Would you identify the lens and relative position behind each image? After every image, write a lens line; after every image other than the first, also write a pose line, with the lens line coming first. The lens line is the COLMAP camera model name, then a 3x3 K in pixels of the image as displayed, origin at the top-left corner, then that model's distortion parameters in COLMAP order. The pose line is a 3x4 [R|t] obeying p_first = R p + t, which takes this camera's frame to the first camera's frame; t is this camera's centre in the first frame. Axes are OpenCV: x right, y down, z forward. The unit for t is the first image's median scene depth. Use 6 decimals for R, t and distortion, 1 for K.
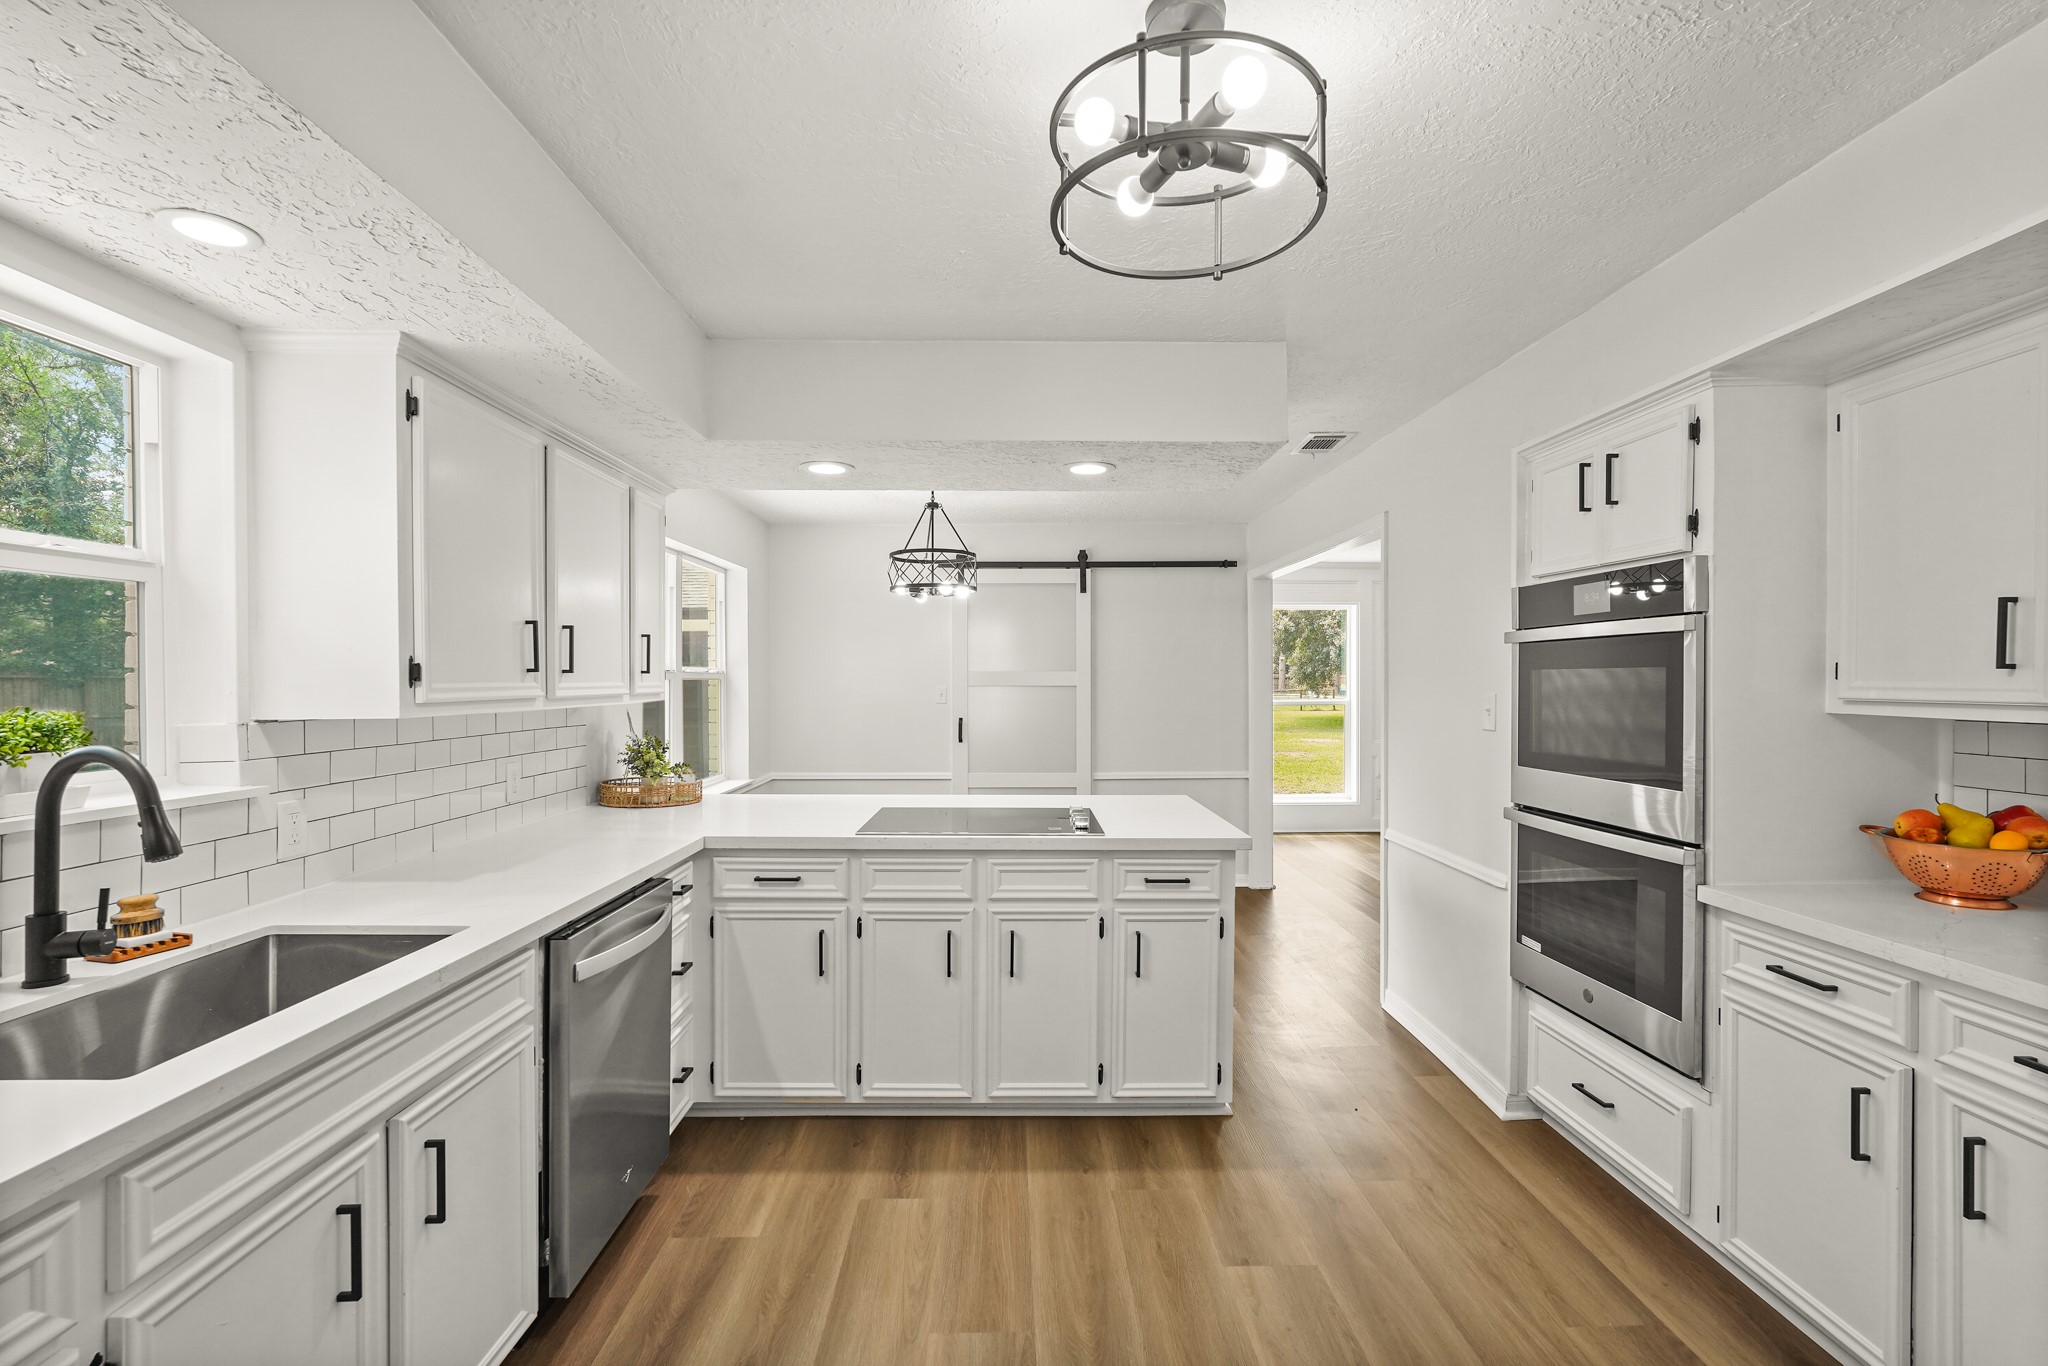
lens RADIAL K [[911.0, 0, 1023.1], [0, 911.0, 680.5], [0, 0, 1]] dist [-0.018187, 0.008757]
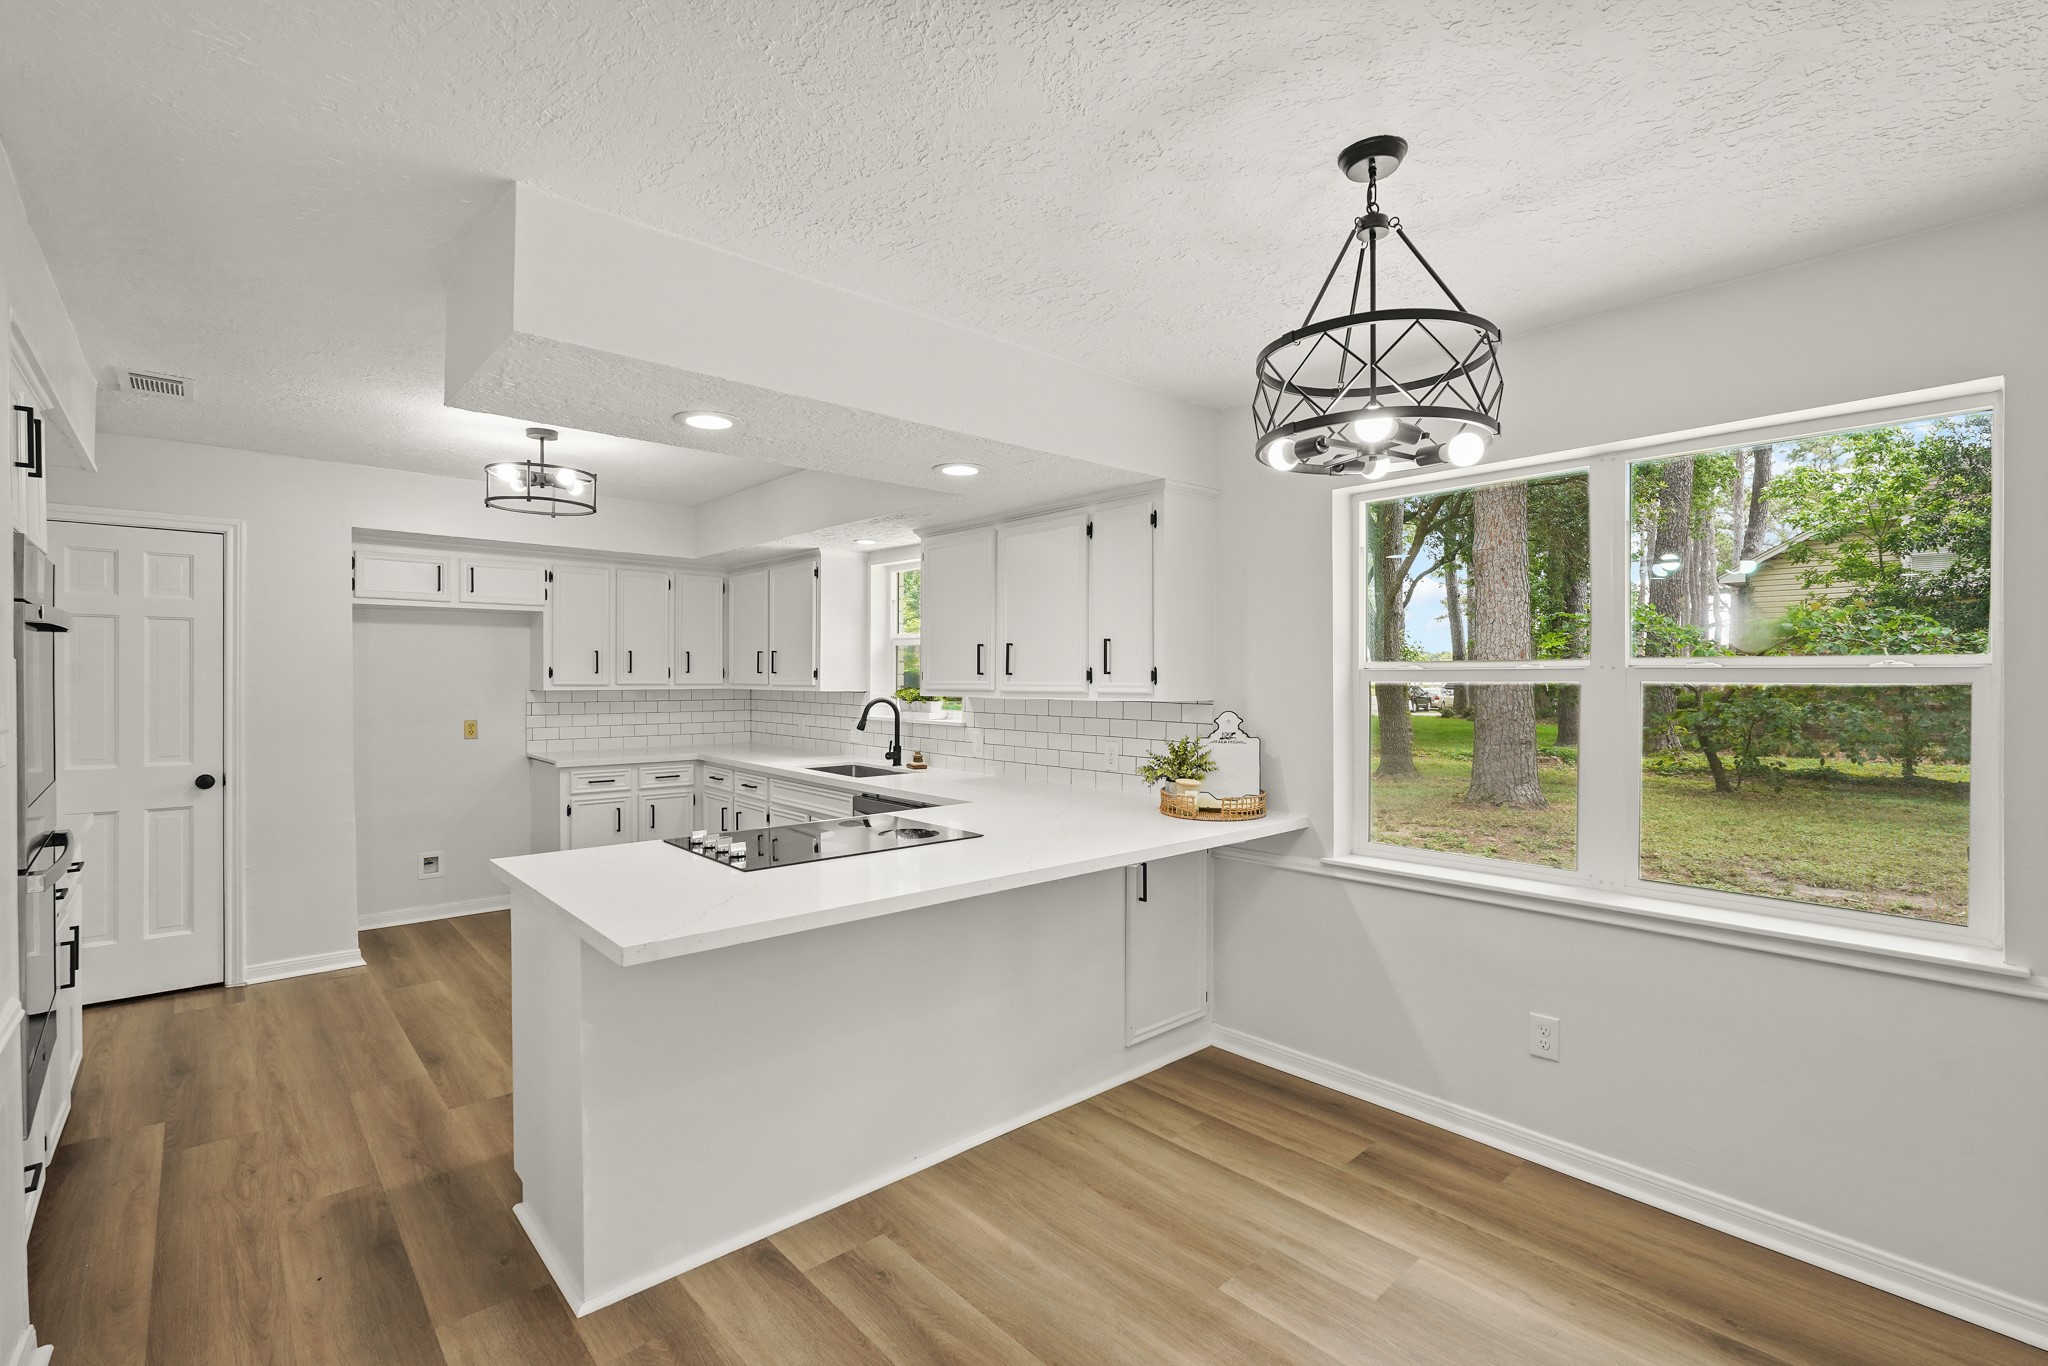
lens RADIAL K [[919.8, 0, 1021.1], [0, 919.8, 685.0], [0, 0, 1]] dist [-0.020815, 0.012008]
pose [[-0.755516, 0.000185, -0.655130, 0.481090], [-0.003907, 0.999981, 0.004789, -0.001503], [0.655118, 0.006178, -0.755501, 2.177858]]
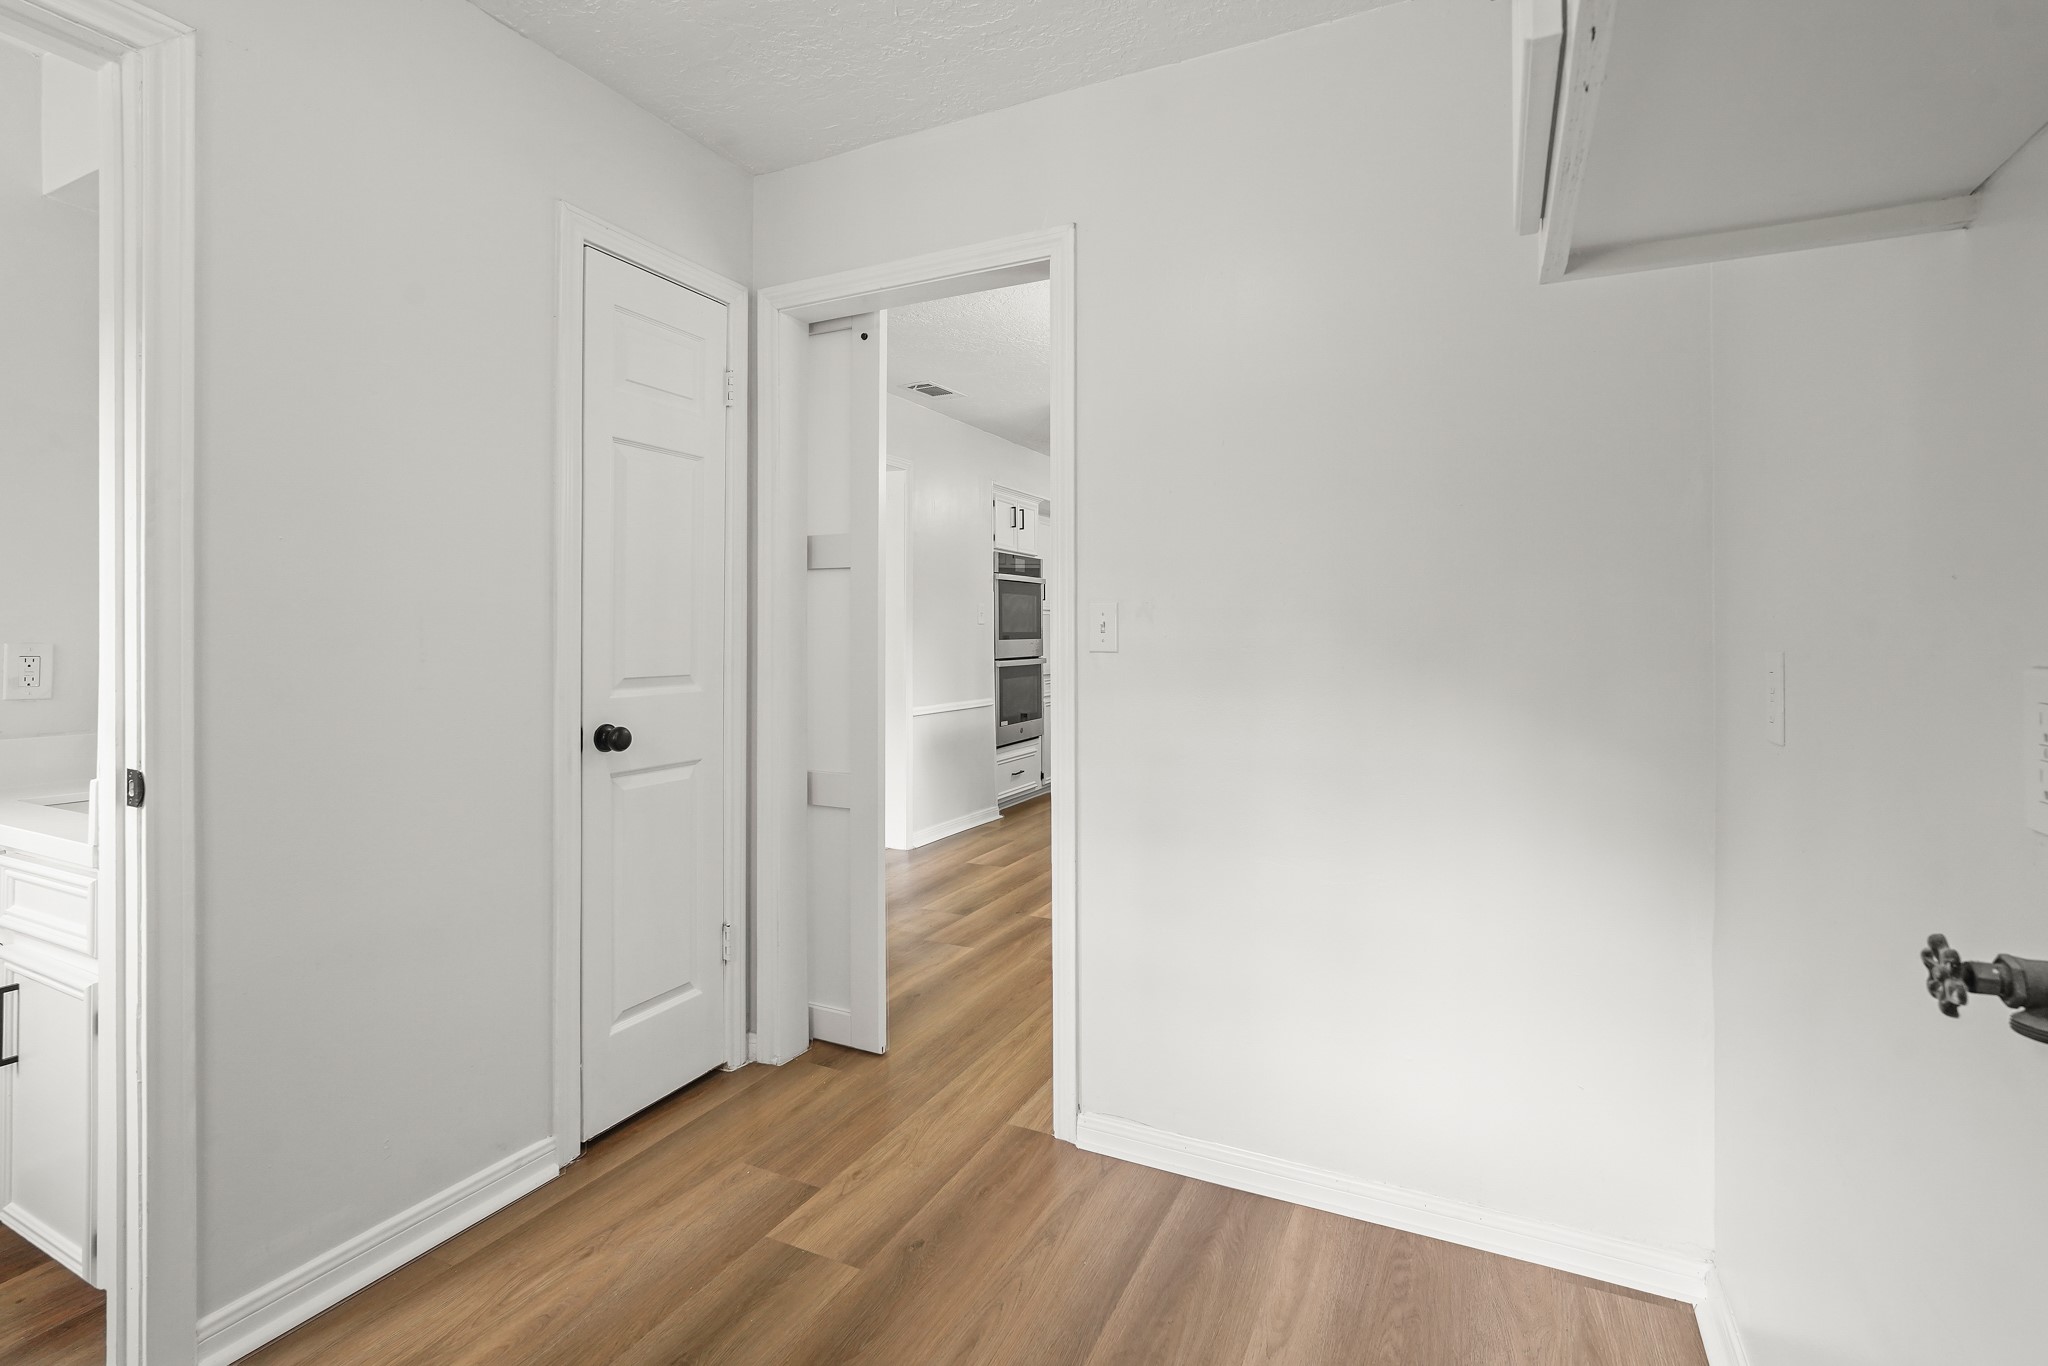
lens RADIAL K [[911.0, 0, 1023.1], [0, 911.0, 680.5], [0, 0, 1]] dist [-0.018187, 0.008757]
pose [[-0.894792, -0.021453, 0.445967, -0.459725], [0.001539, 0.998691, 0.051128, 0.088497], [-0.446480, 0.046435, -0.893588, 3.102476]]
